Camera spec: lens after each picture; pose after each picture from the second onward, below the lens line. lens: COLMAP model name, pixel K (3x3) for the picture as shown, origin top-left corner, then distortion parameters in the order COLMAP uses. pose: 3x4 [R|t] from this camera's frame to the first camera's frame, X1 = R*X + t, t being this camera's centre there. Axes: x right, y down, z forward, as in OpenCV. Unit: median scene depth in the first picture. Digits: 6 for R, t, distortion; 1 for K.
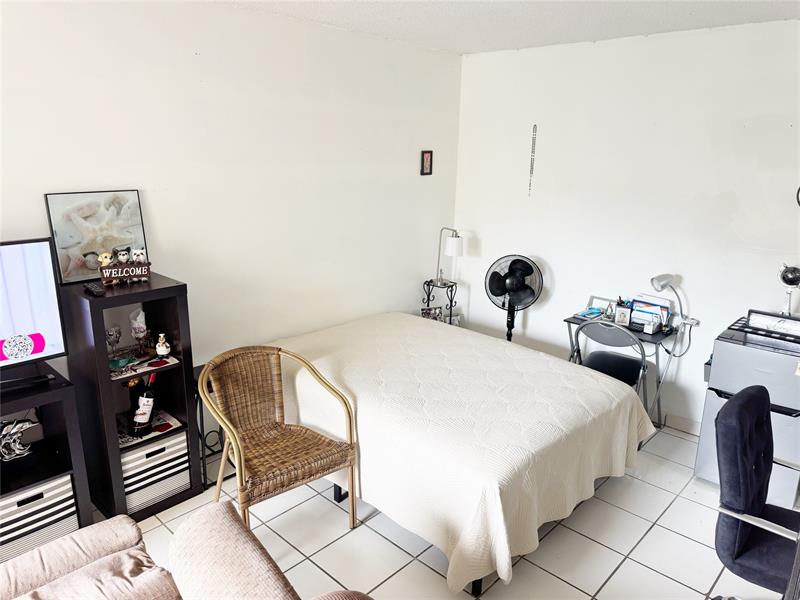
lens RADIAL K [[556.4, 0, 403.2], [0, 556.4, 300.5], [0, 0, 1]] dist [0.010495, -0.001288]
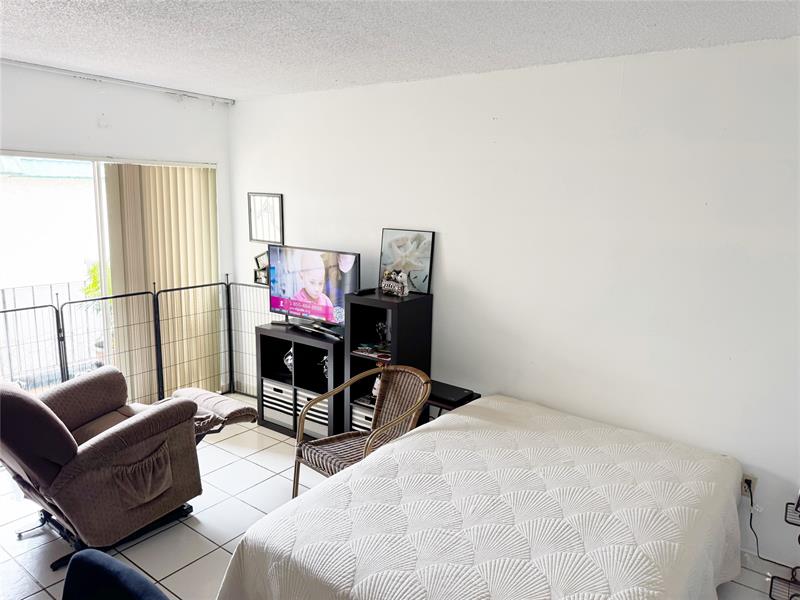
lens RADIAL K [[556.4, 0, 403.3], [0, 556.4, 297.4], [0, 0, 1]] dist [0.010495, -0.001288]
pose [[0.119507, 0.185375, -0.975374, 0.838264], [-0.267704, 0.952045, 0.148141, -0.234981], [0.956061, 0.243407, 0.163401, 0.792568]]
